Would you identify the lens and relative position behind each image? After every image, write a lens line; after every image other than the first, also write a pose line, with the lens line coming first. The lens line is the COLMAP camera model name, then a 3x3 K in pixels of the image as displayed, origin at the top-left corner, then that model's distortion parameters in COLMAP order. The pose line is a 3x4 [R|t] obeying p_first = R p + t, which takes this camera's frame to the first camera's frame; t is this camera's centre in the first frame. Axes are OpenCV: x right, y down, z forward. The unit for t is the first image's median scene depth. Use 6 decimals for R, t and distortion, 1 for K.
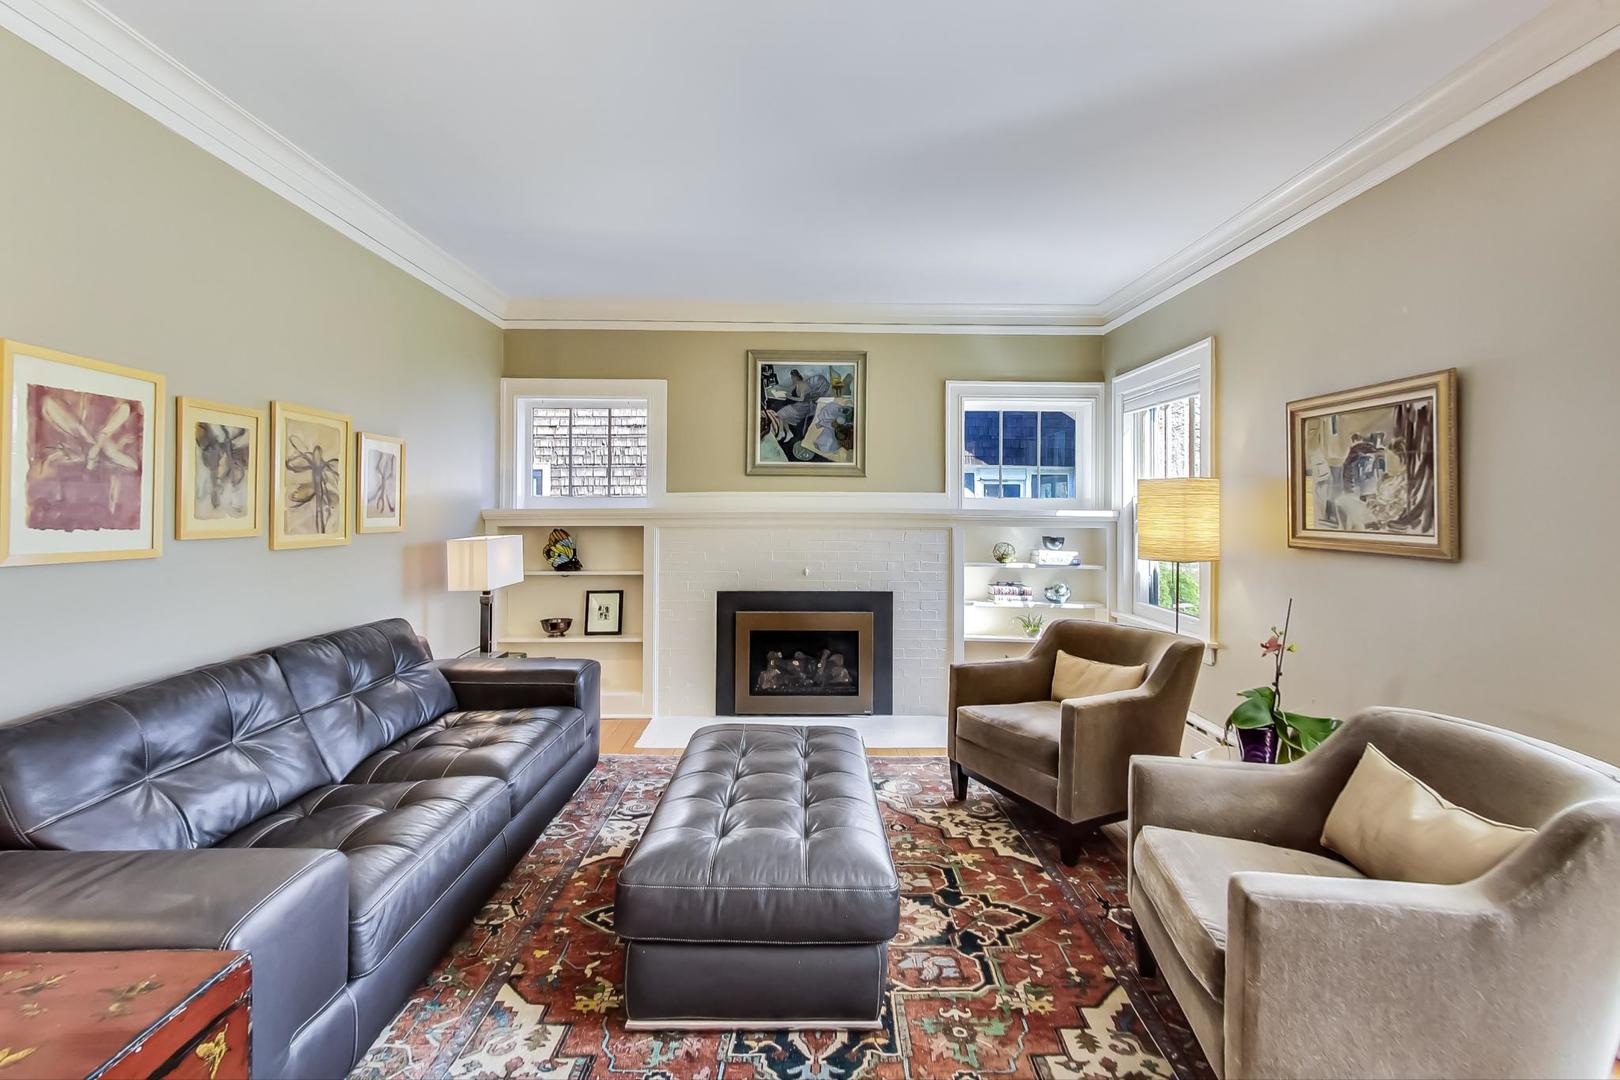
lens RADIAL K [[720.5, 0, 811.5], [0, 720.5, 503.0], [0, 0, 1]] dist [0.018079, -0.000376]
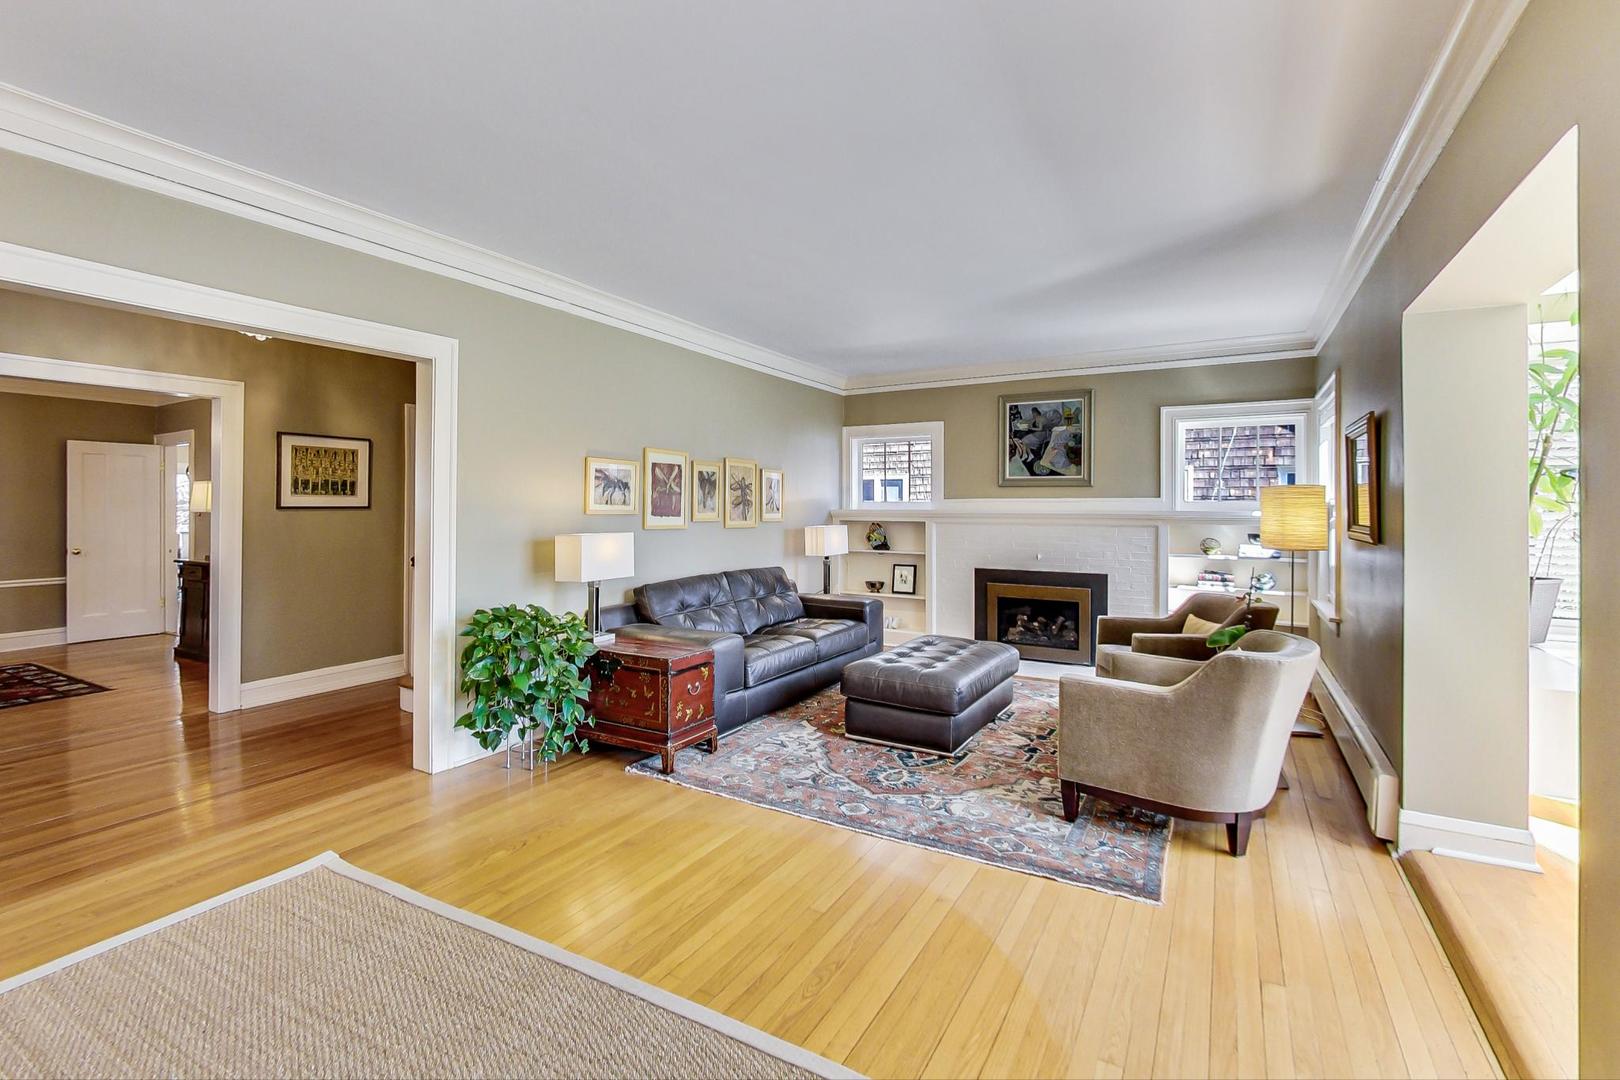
lens RADIAL K [[720.5, 0, 811.5], [0, 720.5, 503.0], [0, 0, 1]] dist [0.018079, -0.000376]
pose [[0.859364, -0.002940, -0.511355, 0.397837], [0.000603, 0.999989, -0.004735, 0.001101], [0.511364, 0.003761, 0.859356, -0.489532]]
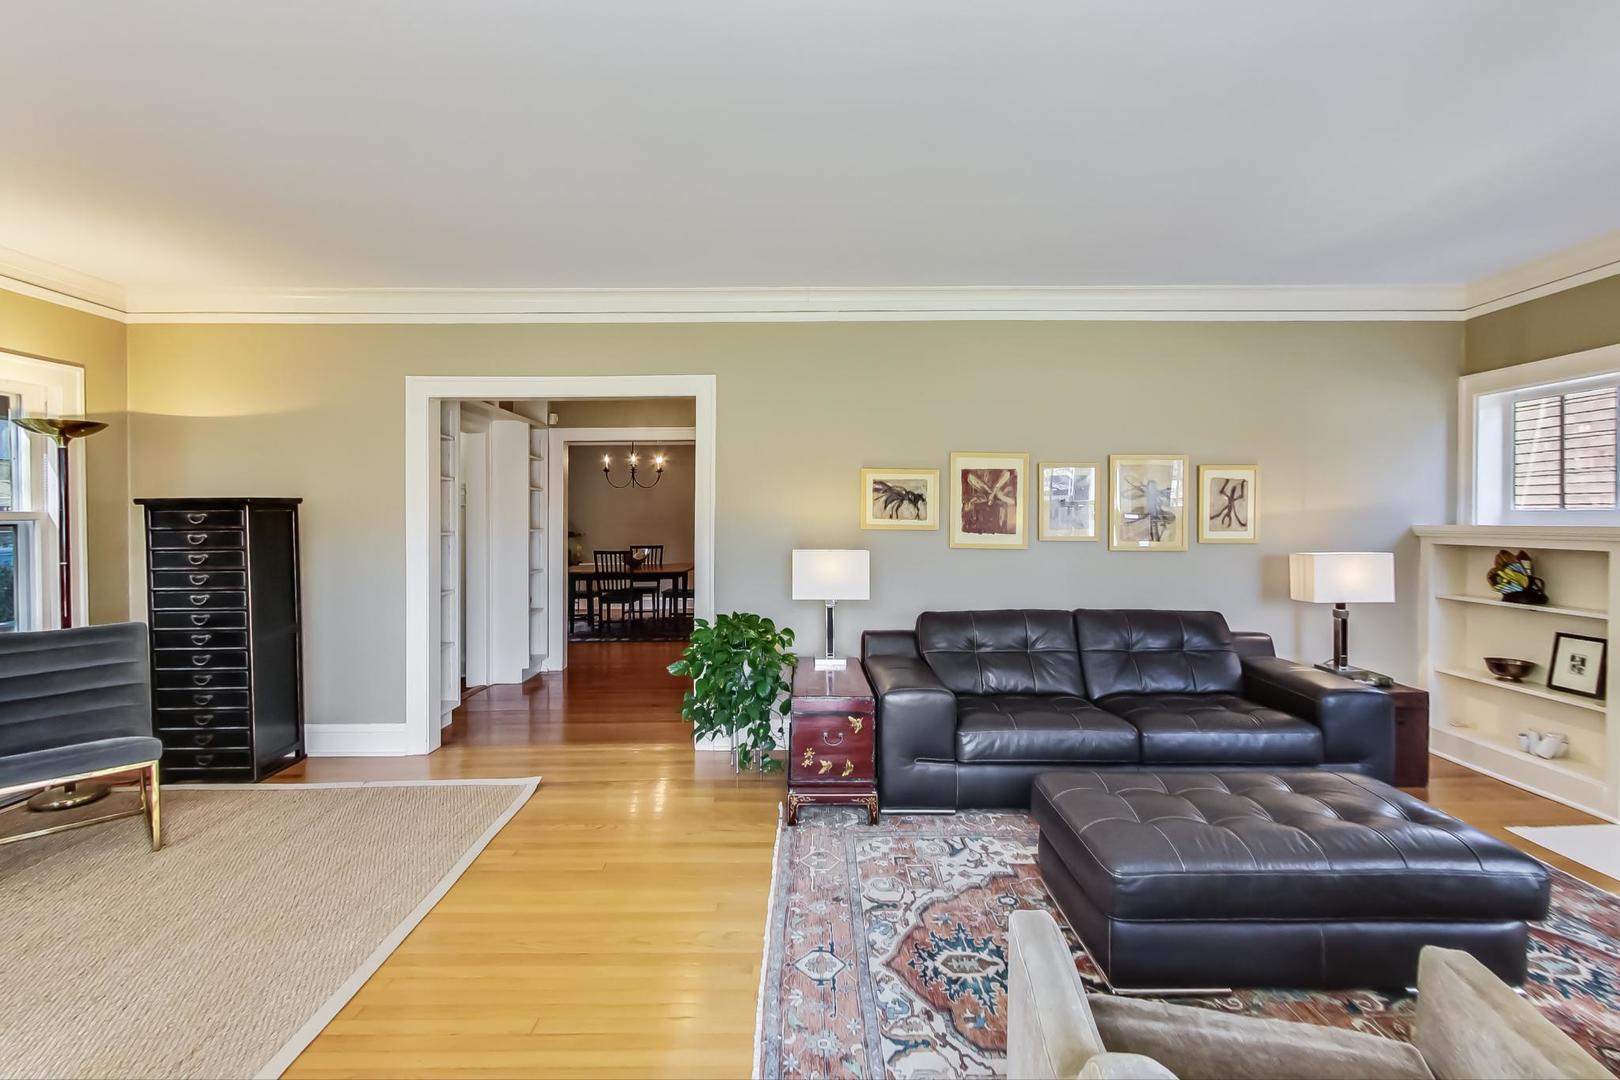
lens RADIAL K [[717.9, 0, 815.4], [0, 717.9, 525.5], [0, 0, 1]] dist [0.001684, -0.000081]
pose [[-0.011650, 0.006970, -0.999908, 0.584926], [0.005419, 0.999961, 0.006907, -0.001906], [0.999917, -0.005338, -0.011687, 0.279878]]
